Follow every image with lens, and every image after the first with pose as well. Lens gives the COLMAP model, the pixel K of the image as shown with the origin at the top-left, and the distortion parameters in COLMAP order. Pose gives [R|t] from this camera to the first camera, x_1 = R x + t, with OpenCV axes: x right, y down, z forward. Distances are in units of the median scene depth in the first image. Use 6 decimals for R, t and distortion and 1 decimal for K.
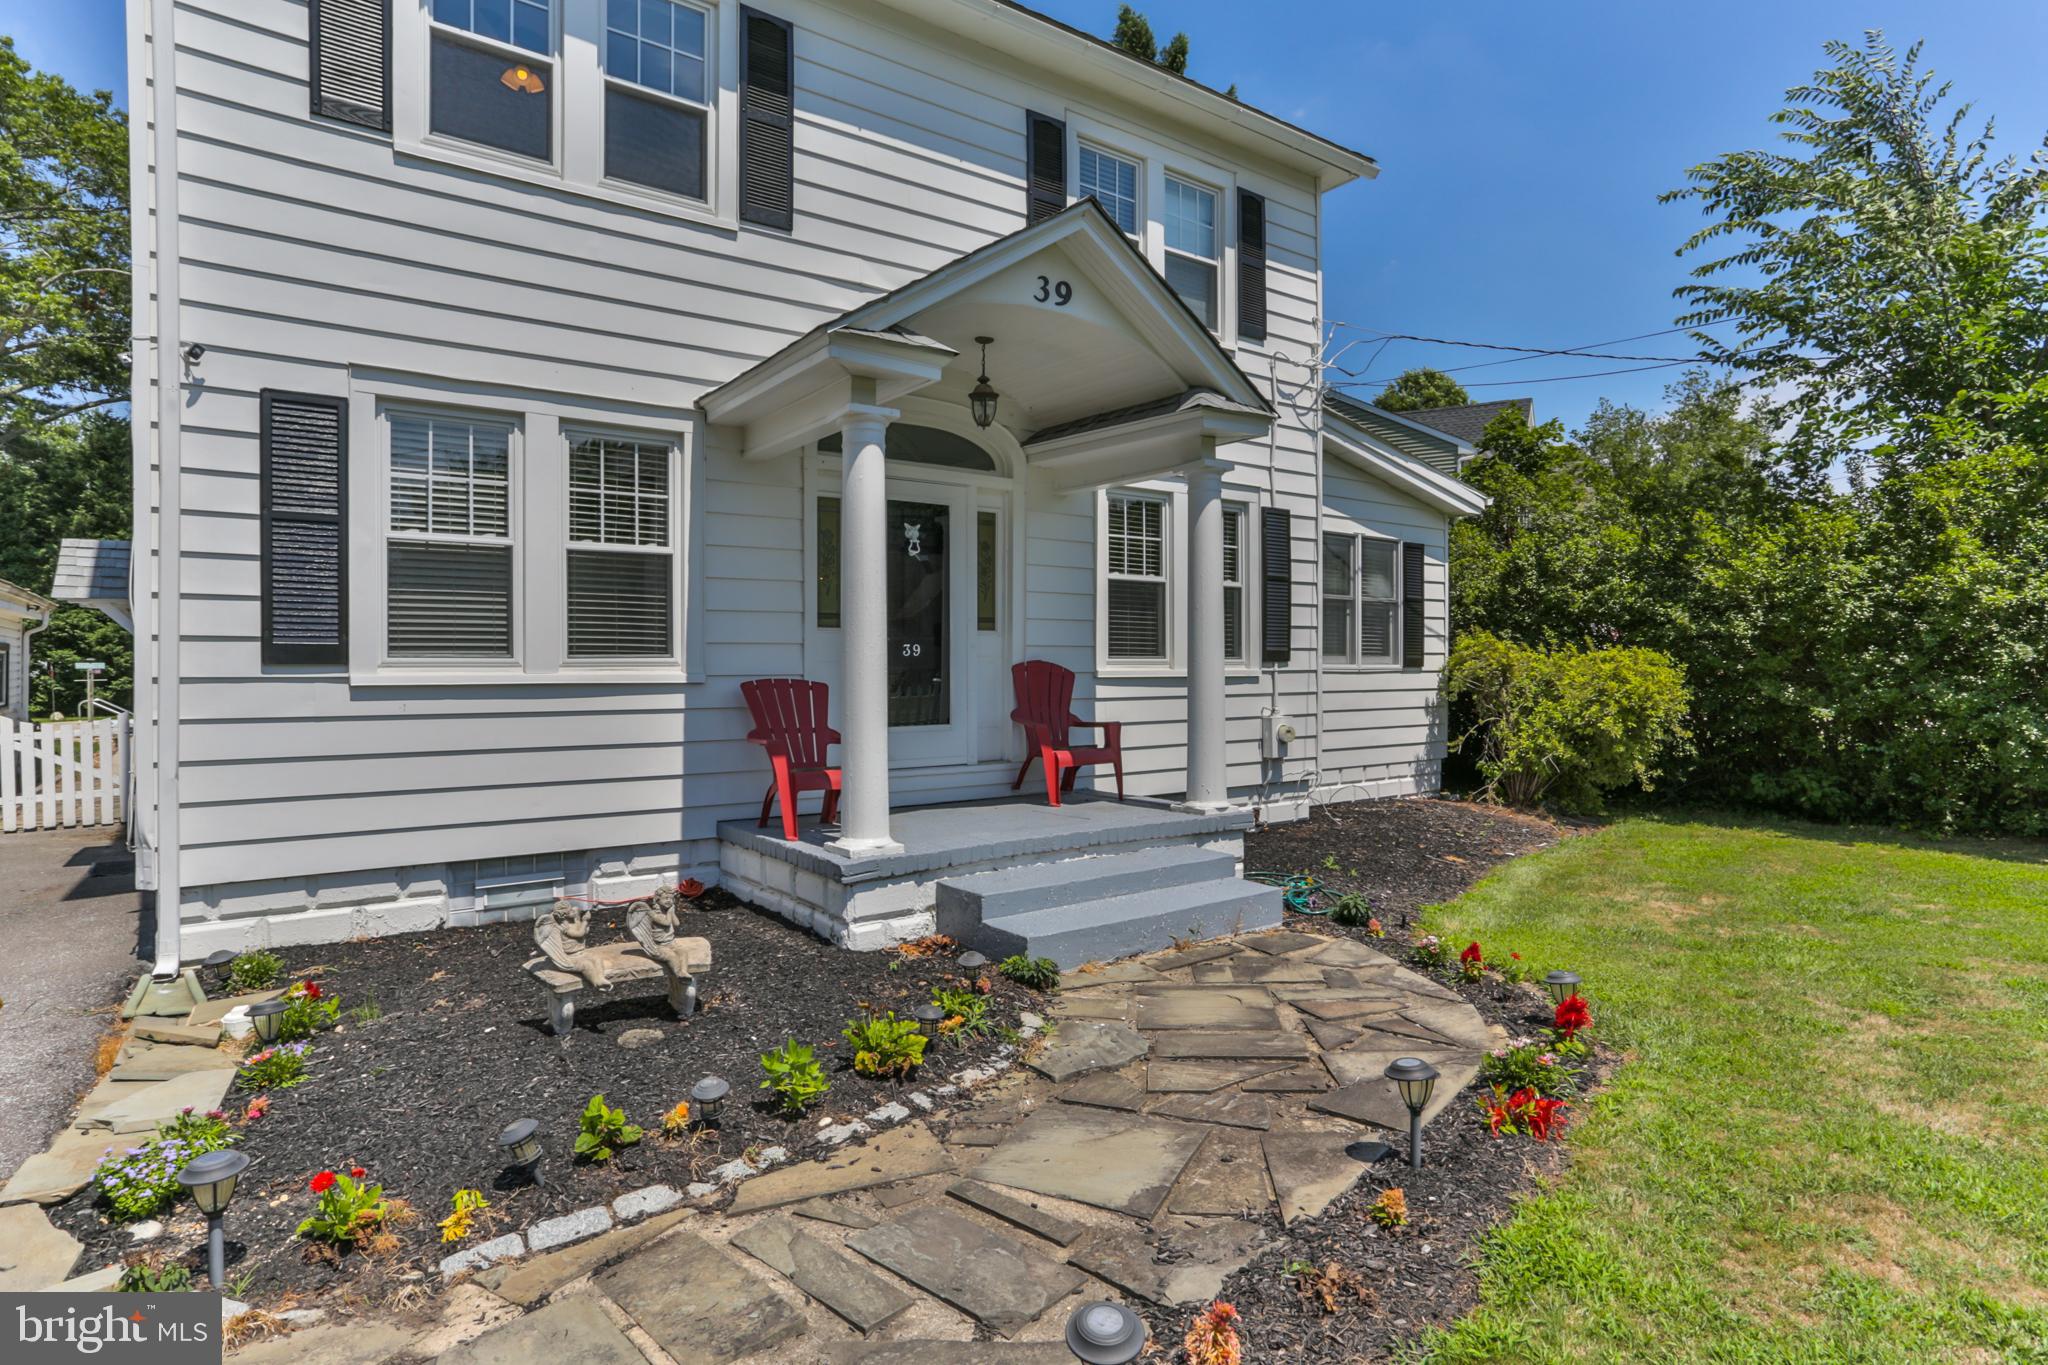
lens RADIAL K [[1091.6, 0, 1024.0], [0, 1091.6, 682.5], [0, 0, 1]] dist [-0.067080, 0.052049]
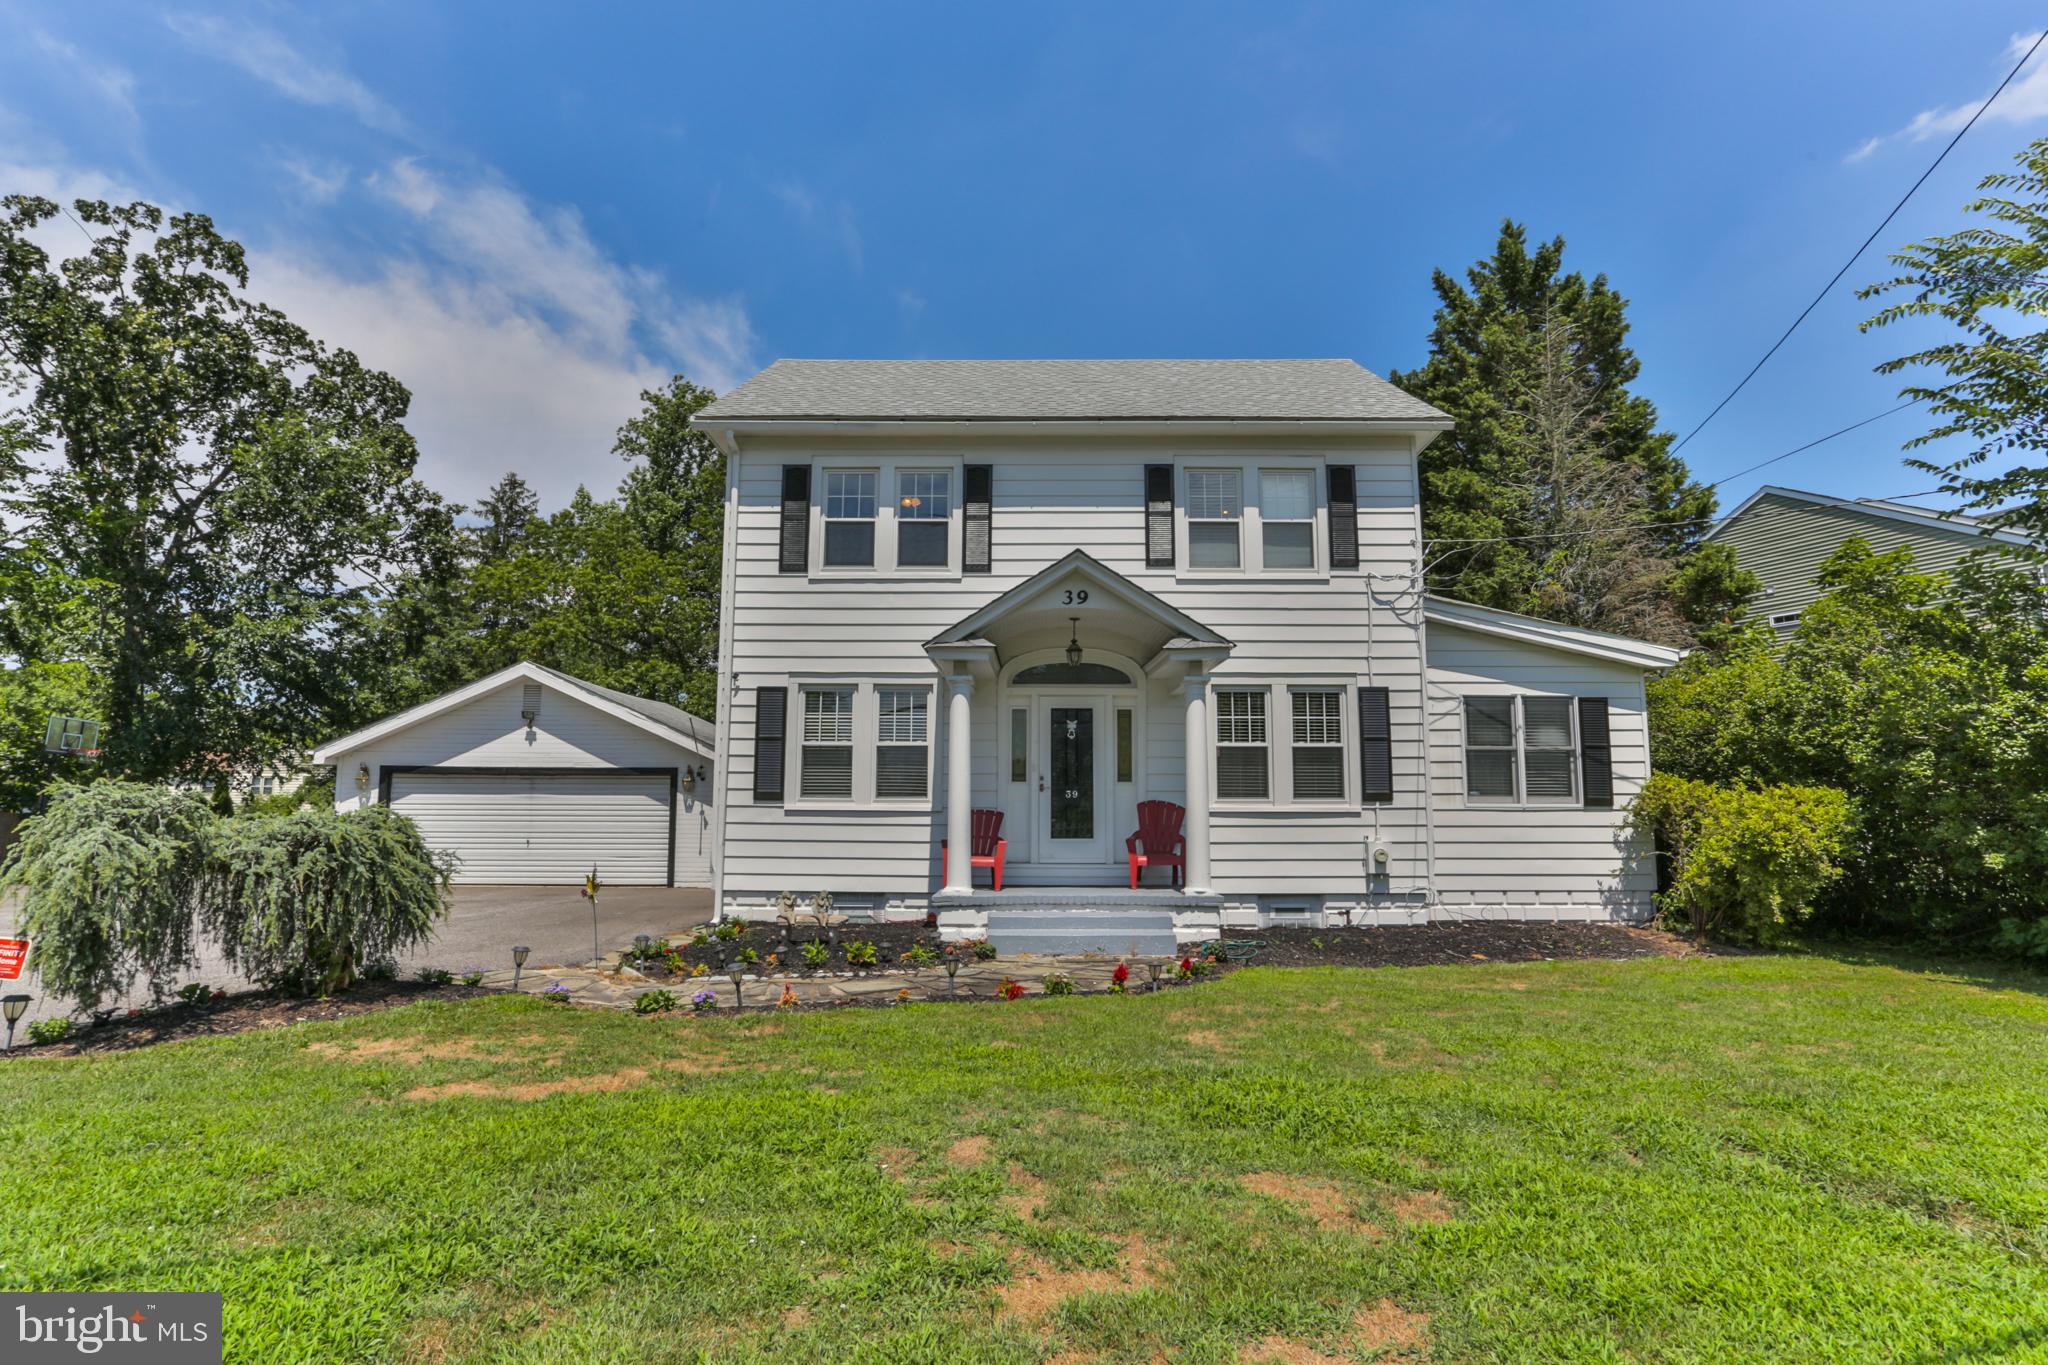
lens RADIAL K [[1127.5, 0, 1054.4], [0, 1127.5, 680.1], [0, 0, 1]] dist [-0.052689, 0.040139]
pose [[0.797661, -0.066403, -0.599440, 1.110473], [-0.014782, 0.991469, -0.129500, 0.026391], [0.602925, 0.112158, 0.789875, -0.505835]]
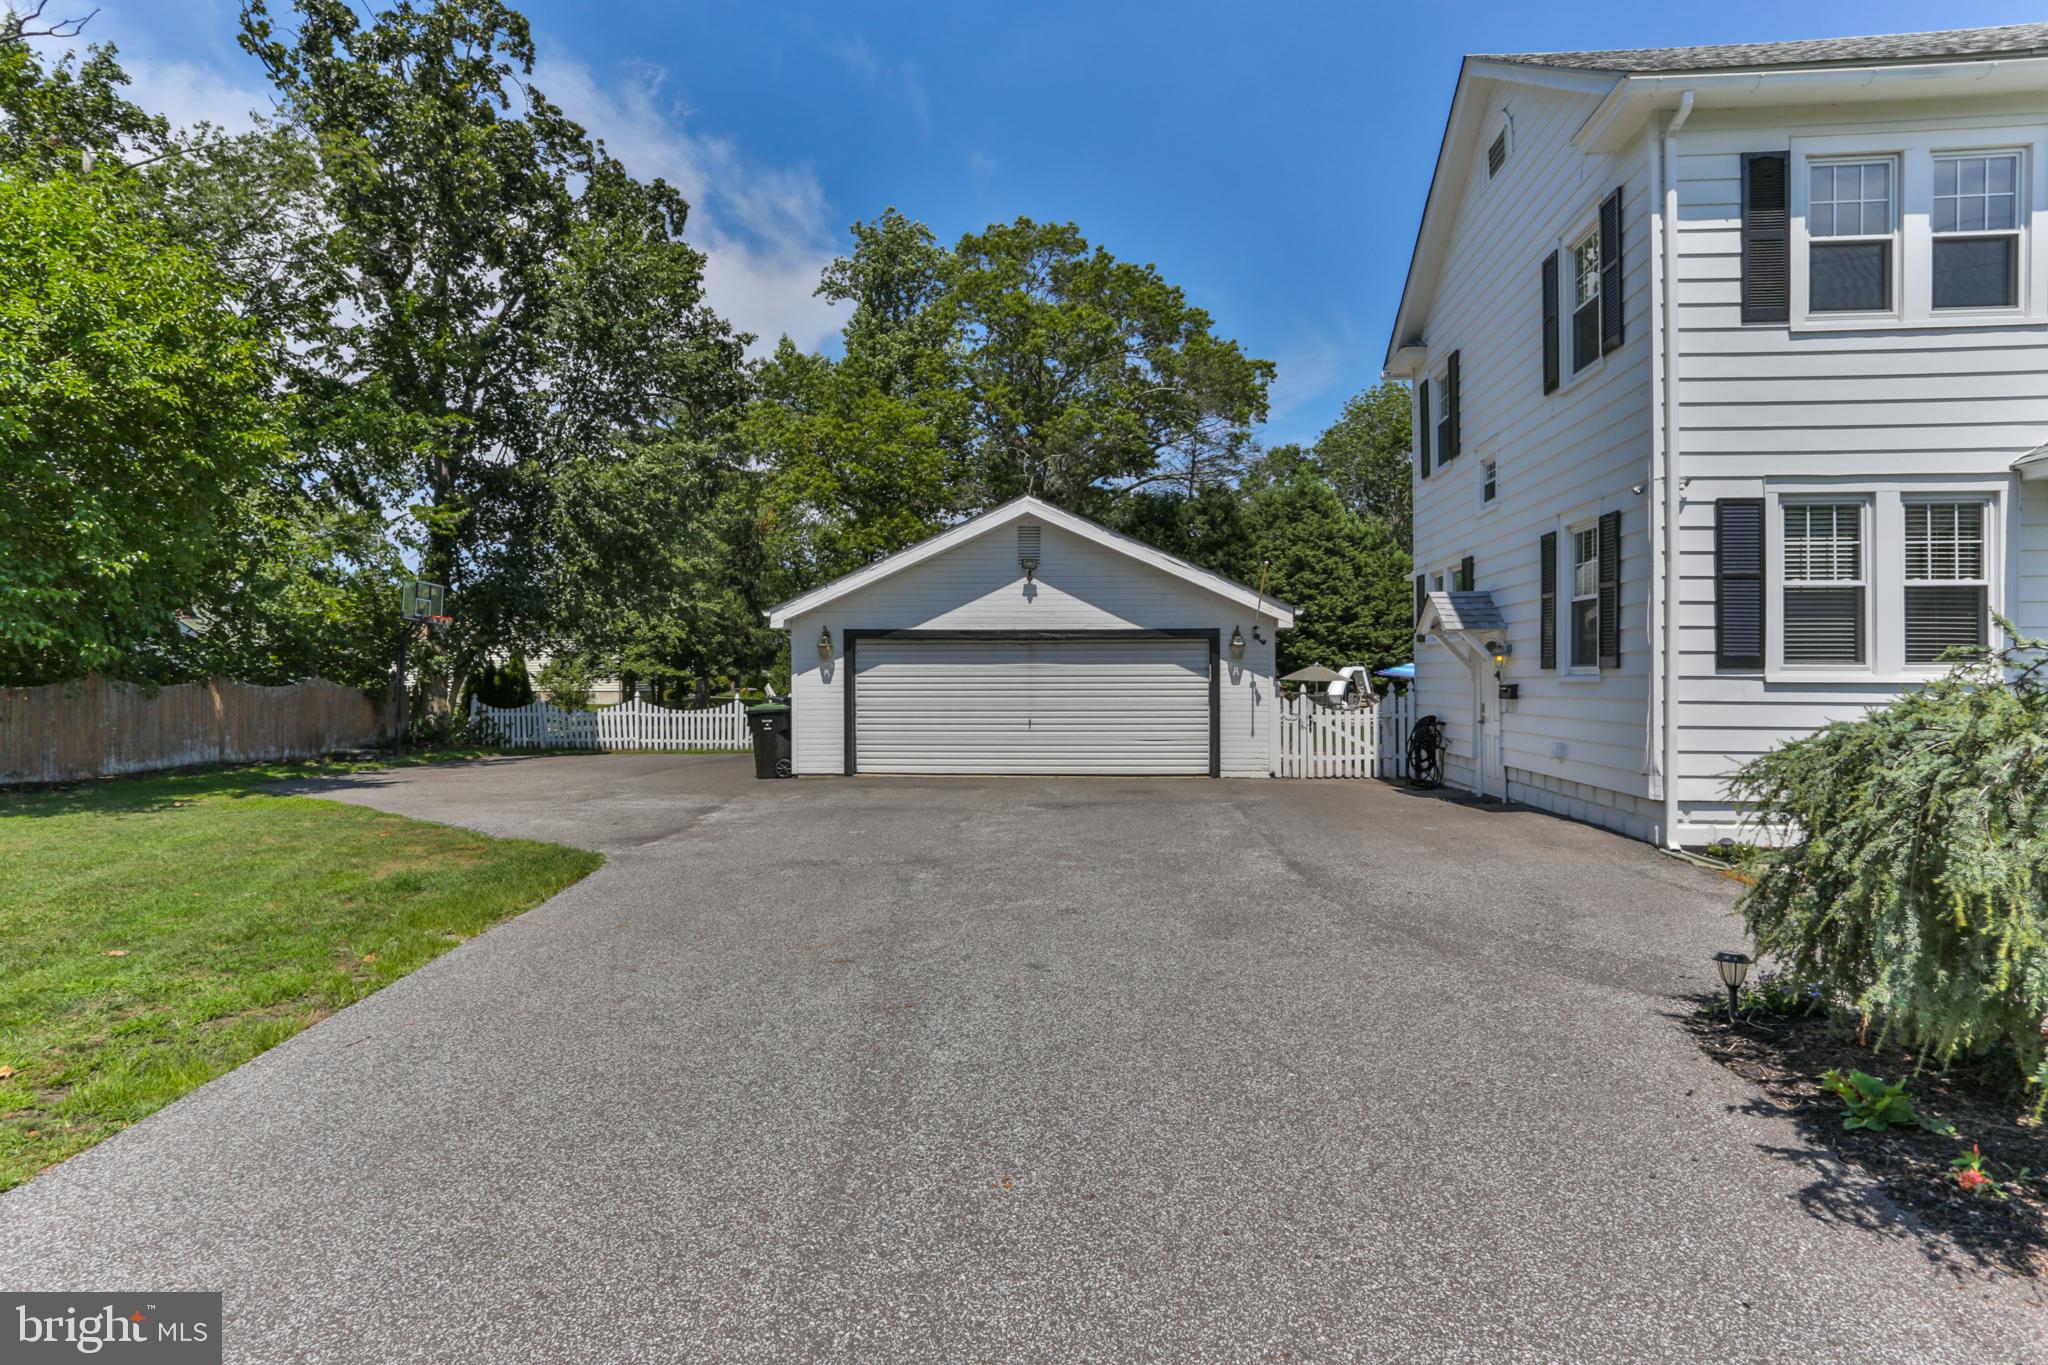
lens RADIAL K [[1091.6, 0, 1024.0], [0, 1091.6, 682.5], [0, 0, 1]] dist [-0.067080, 0.052049]
pose [[0.755396, 0.003498, -0.655259, -0.357310], [-0.013247, 0.999863, -0.009934, 0.027882], [0.655135, 0.016184, 0.755339, -0.739860]]
